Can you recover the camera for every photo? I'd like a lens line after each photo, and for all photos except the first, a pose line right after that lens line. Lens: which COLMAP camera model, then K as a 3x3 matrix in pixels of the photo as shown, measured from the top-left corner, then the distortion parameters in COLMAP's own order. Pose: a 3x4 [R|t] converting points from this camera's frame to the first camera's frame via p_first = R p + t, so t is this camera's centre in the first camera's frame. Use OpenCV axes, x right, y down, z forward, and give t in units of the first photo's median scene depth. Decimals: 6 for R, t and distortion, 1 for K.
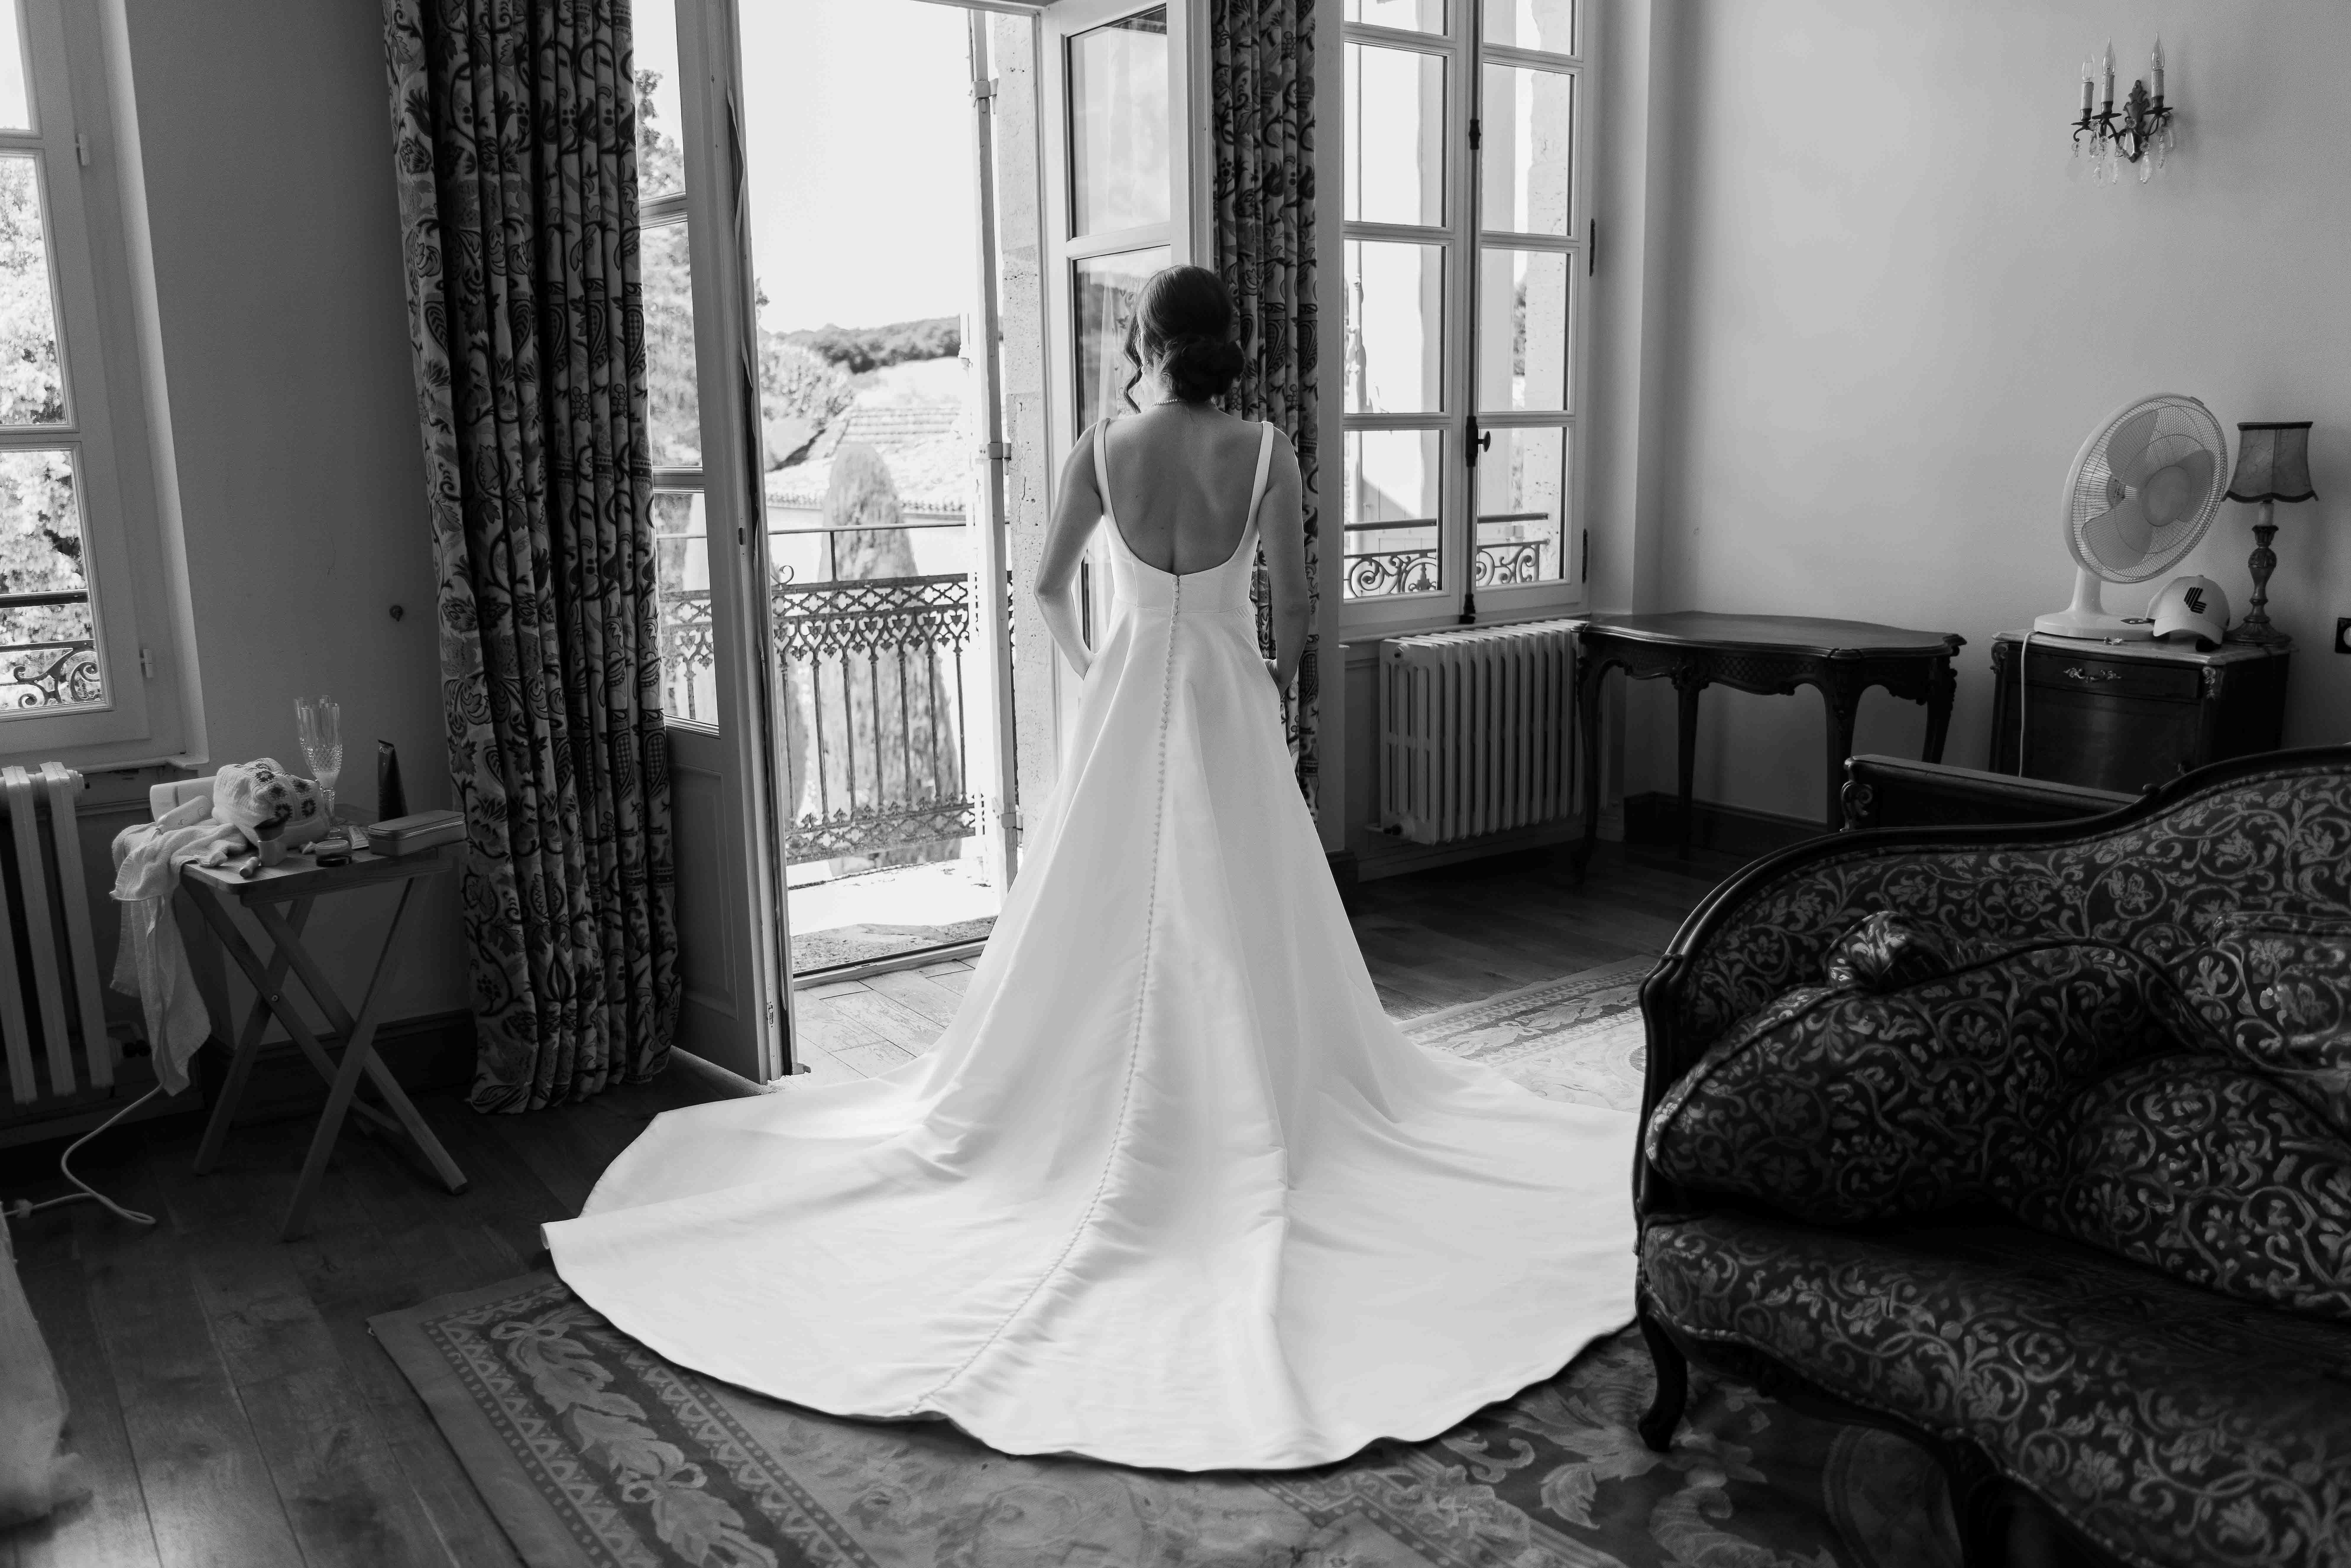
lens RADIAL K [[1849.4, 0, 1185.6], [0, 1849.4, 793.6], [0, 0, 1]] dist [-0.034083, 0.006024]
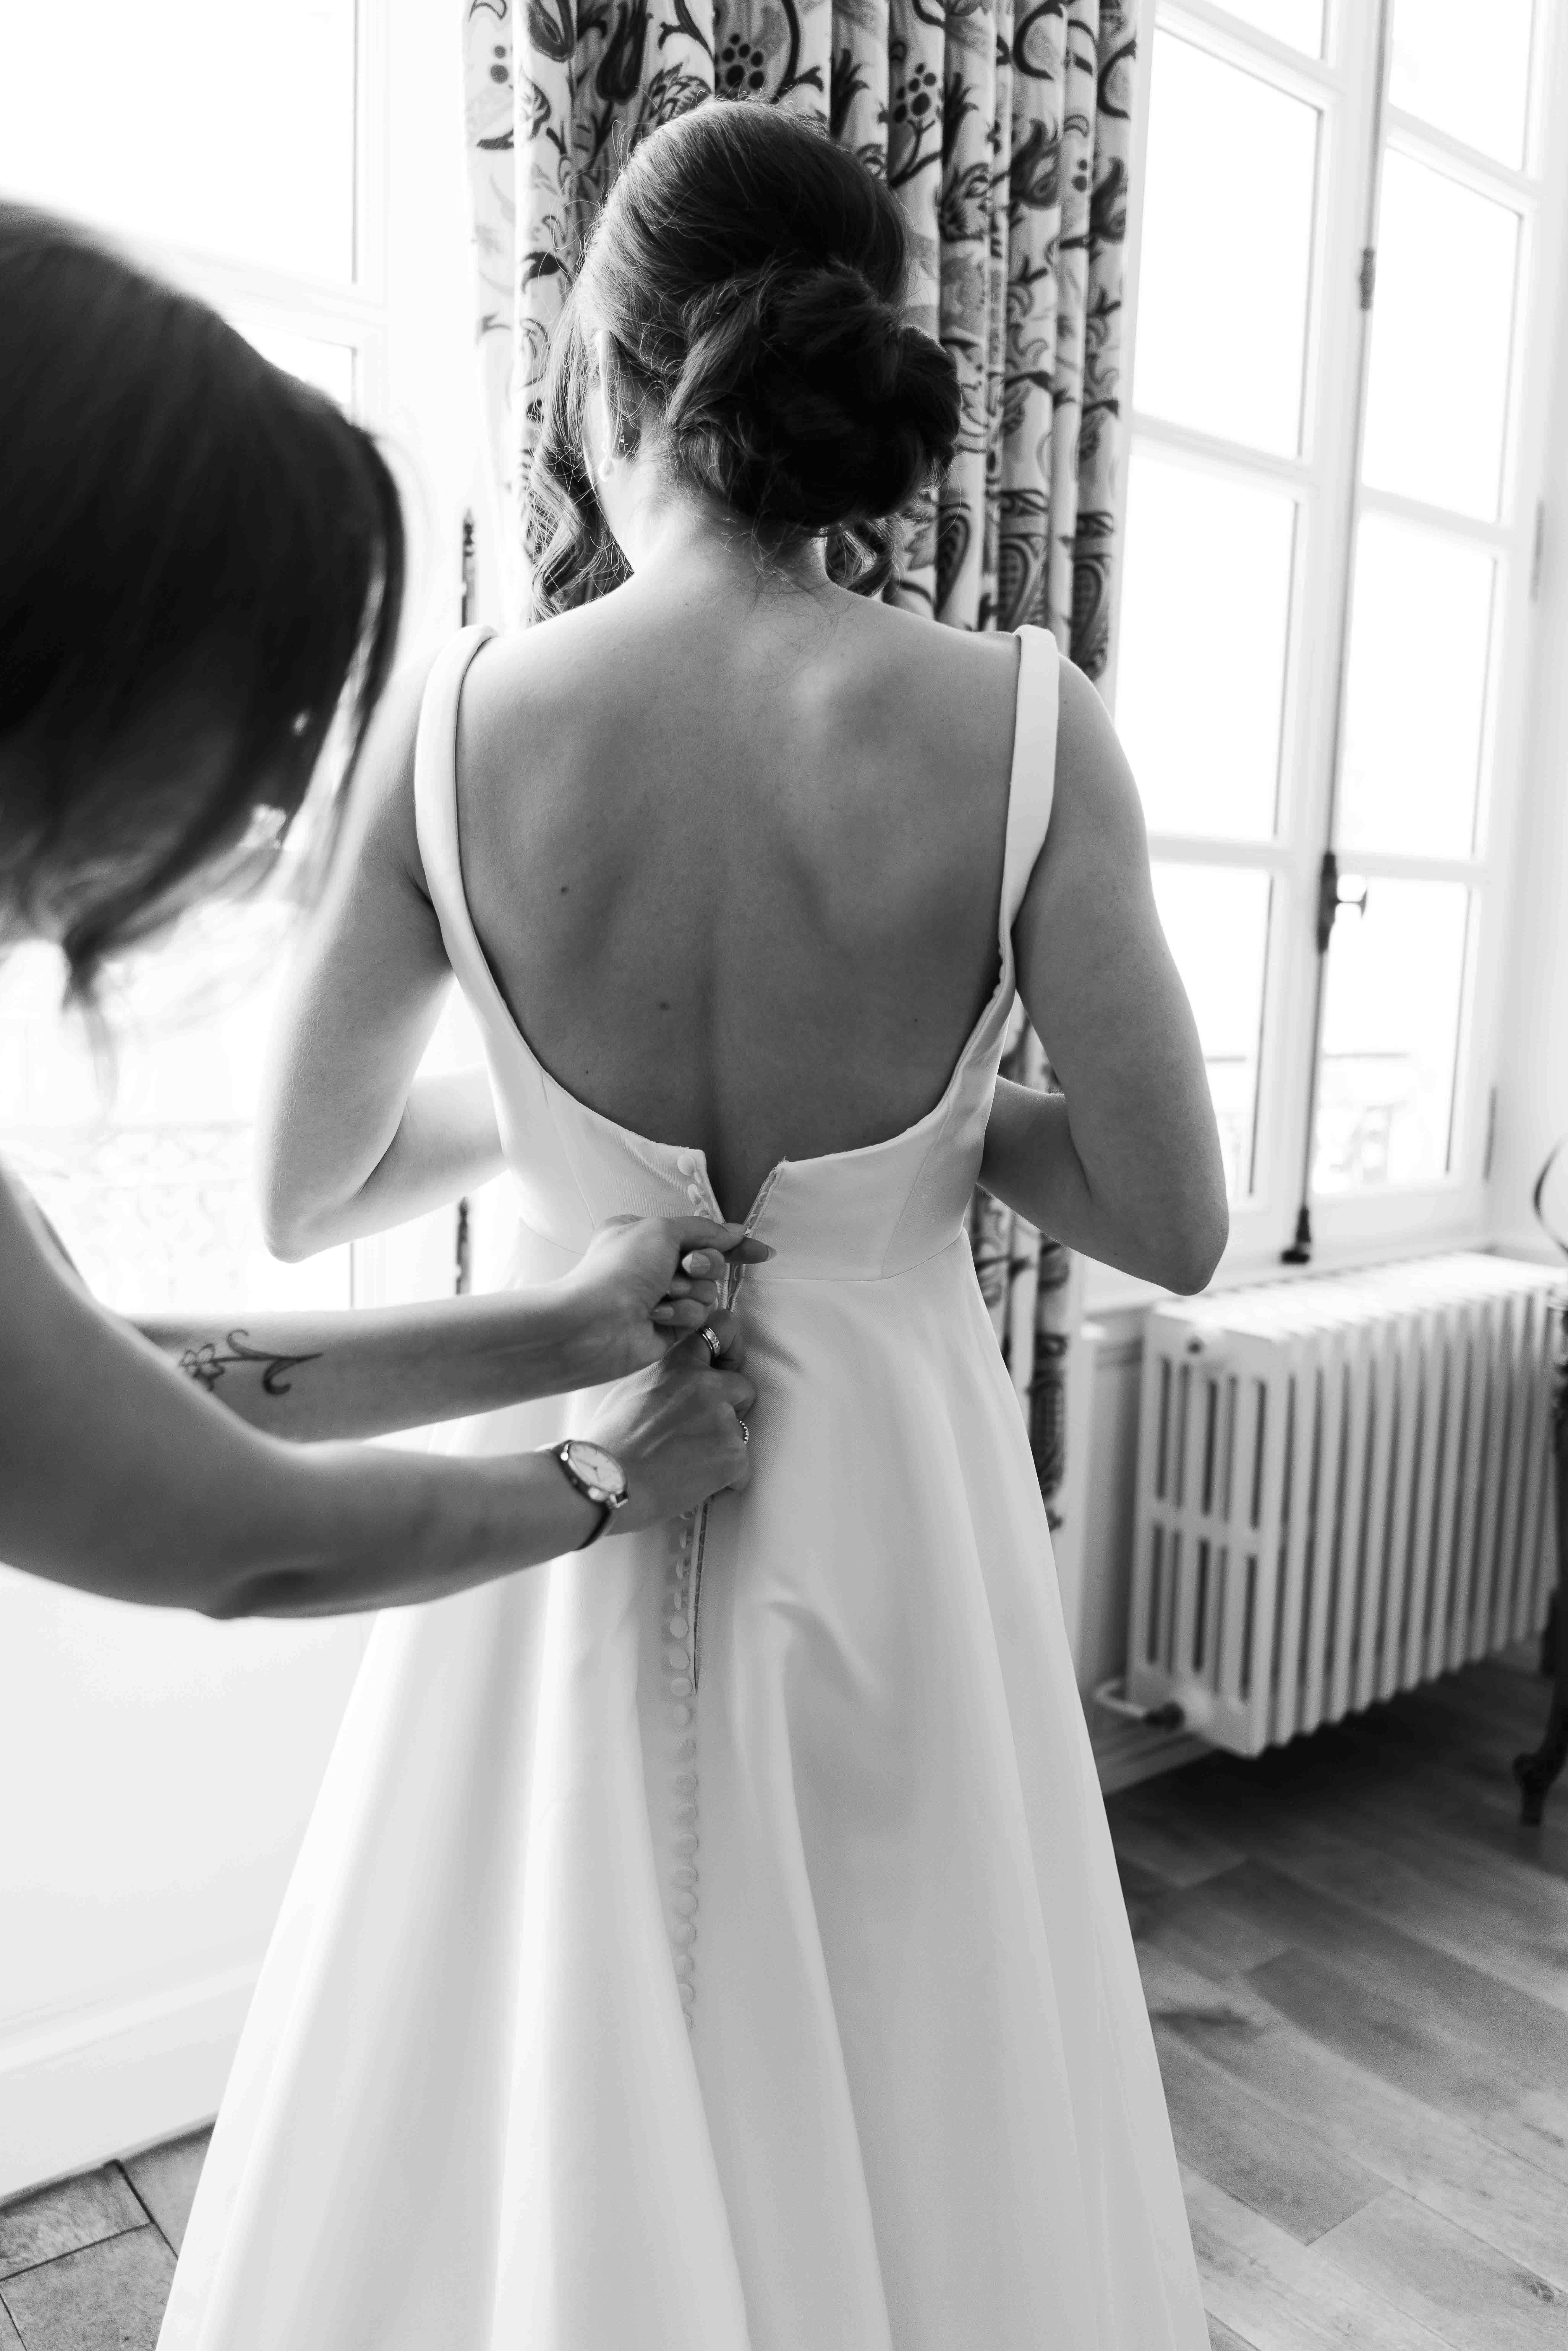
lens RADIAL K [[1849.4, 0, 782.3], [0, 1849.4, 1178.0], [0, 0, 1]] dist [-0.034083, 0.006024]
pose [[0.998158, 0.038083, 0.047221, -0.018076], [-0.034982, 0.997282, -0.064851, -0.125724], [-0.049562, 0.063079, 0.996777, 0.813263]]
